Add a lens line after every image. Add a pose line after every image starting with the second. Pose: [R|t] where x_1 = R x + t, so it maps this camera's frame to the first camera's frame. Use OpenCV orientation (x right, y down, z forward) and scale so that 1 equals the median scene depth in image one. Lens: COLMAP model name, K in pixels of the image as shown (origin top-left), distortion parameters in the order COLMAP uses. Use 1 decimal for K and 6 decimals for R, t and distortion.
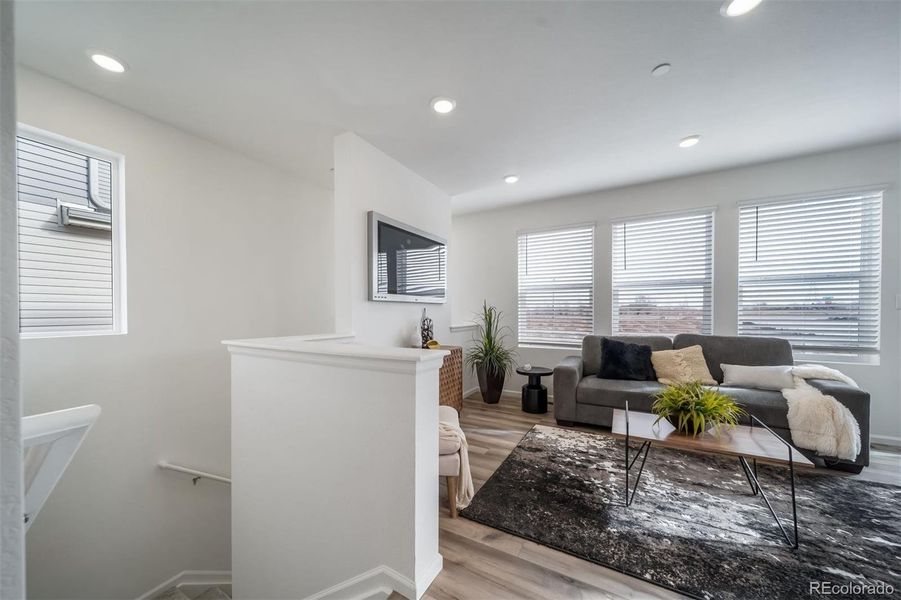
lens RADIAL K [[323.7, 0, 444.3], [0, 323.7, 312.1], [0, 0, 1]] dist [0.001870, -0.000464]
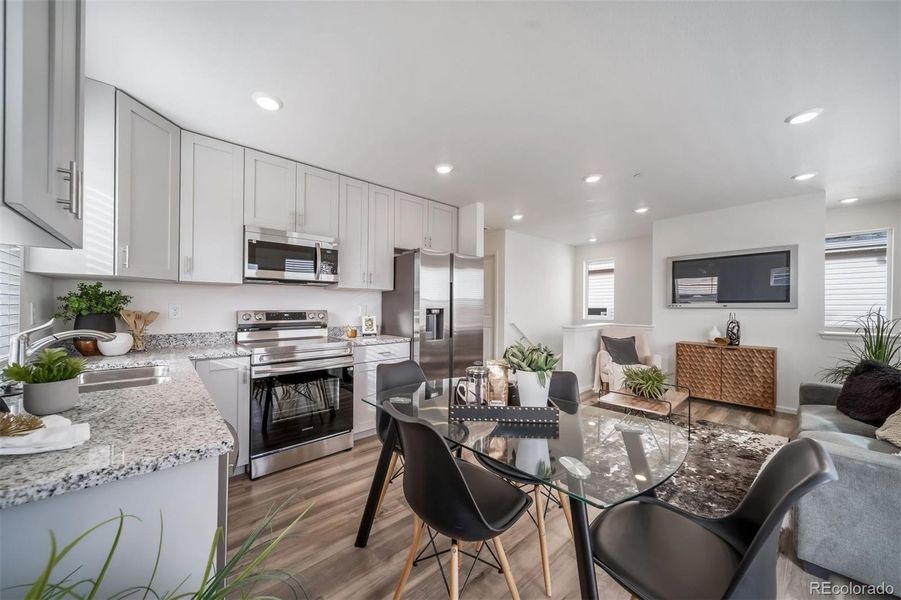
lens RADIAL K [[323.7, 0, 436.2], [0, 323.7, 308.7], [0, 0, 1]] dist [0.001870, -0.000464]
pose [[-0.338421, 0.012197, -0.940916, 1.782514], [-0.000019, 0.999916, 0.012969, -0.051534], [0.940995, 0.004407, -0.338393, 0.406001]]
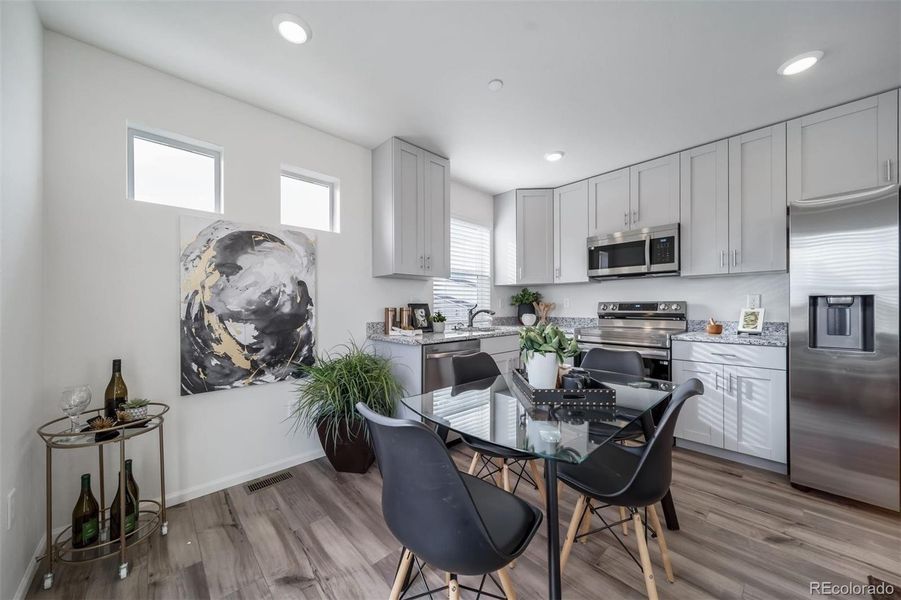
lens RADIAL K [[323.7, 0, 445.6], [0, 323.7, 305.9], [0, 0, 1]] dist [0.001870, -0.000464]
pose [[-0.949413, 0.010183, 0.313866, 1.229628], [0.010020, 0.999948, -0.002132, -0.020743], [-0.313871, 0.001120, -0.949465, 0.914564]]
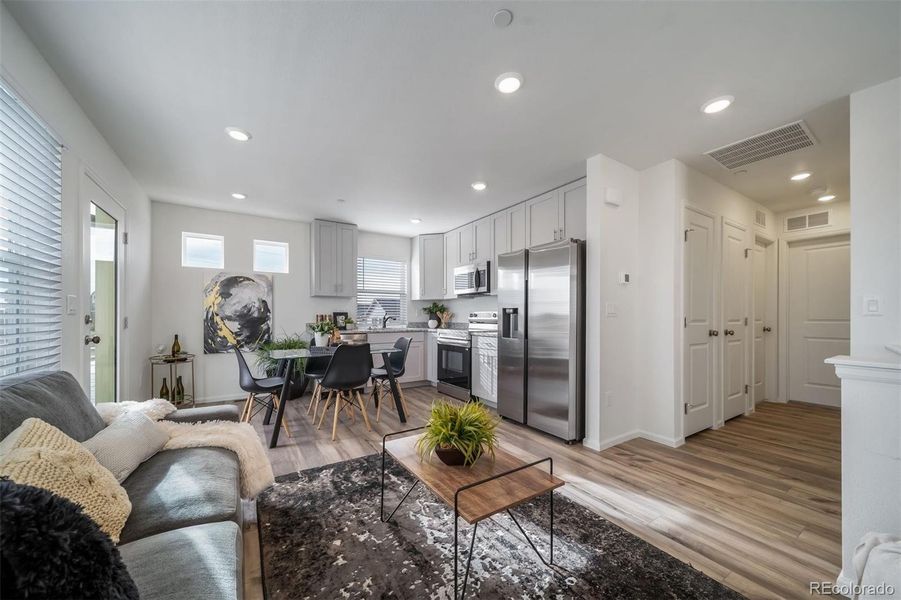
lens RADIAL K [[323.7, 0, 436.4], [0, 323.7, 316.8], [0, 0, 1]] dist [0.001870, -0.000464]
pose [[-0.872849, 0.003727, 0.487976, 0.282668], [0.003712, 0.999993, -0.000998, -0.003625], [-0.487976, 0.000941, -0.872857, 1.231388]]
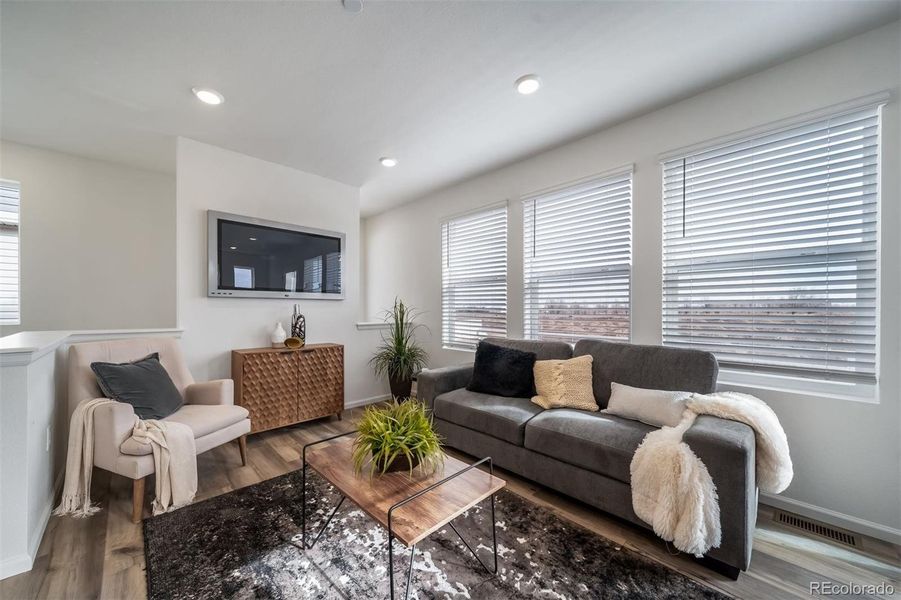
lens RADIAL K [[323.7, 0, 443.4], [0, 323.7, 310.5], [0, 0, 1]] dist [0.001870, -0.000464]
pose [[0.959313, 0.007013, -0.282258, 0.754393], [-0.006776, 0.999975, 0.001815, 0.001202], [0.282263, 0.000172, 0.959337, 0.218759]]
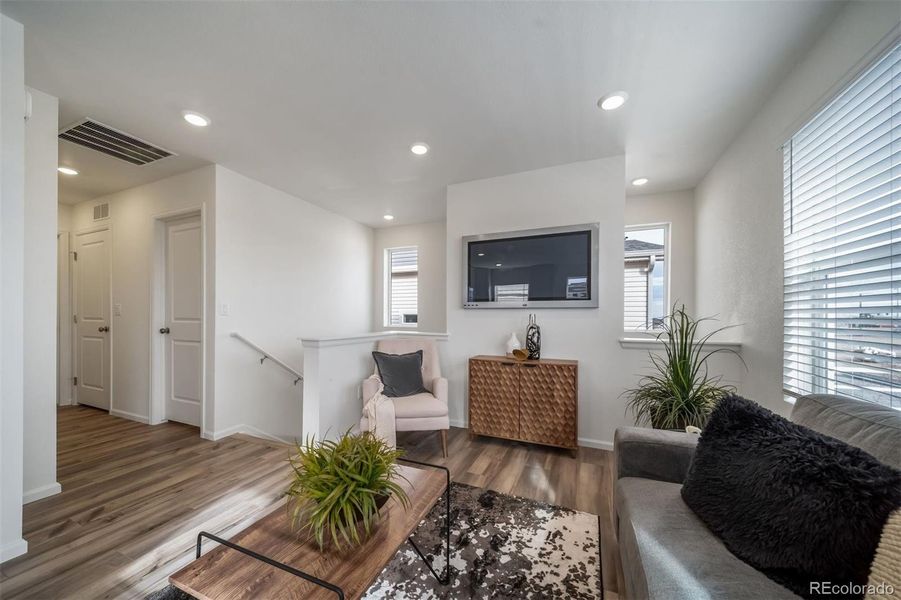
lens RADIAL K [[323.7, 0, 445.8], [0, 323.7, 318.5], [0, 0, 1]] dist [0.001870, -0.000464]
pose [[0.102885, 0.009769, -0.994645, 0.965701], [-0.007642, 0.999930, 0.009030, -0.007604], [0.994664, 0.006672, 0.102953, 0.783764]]
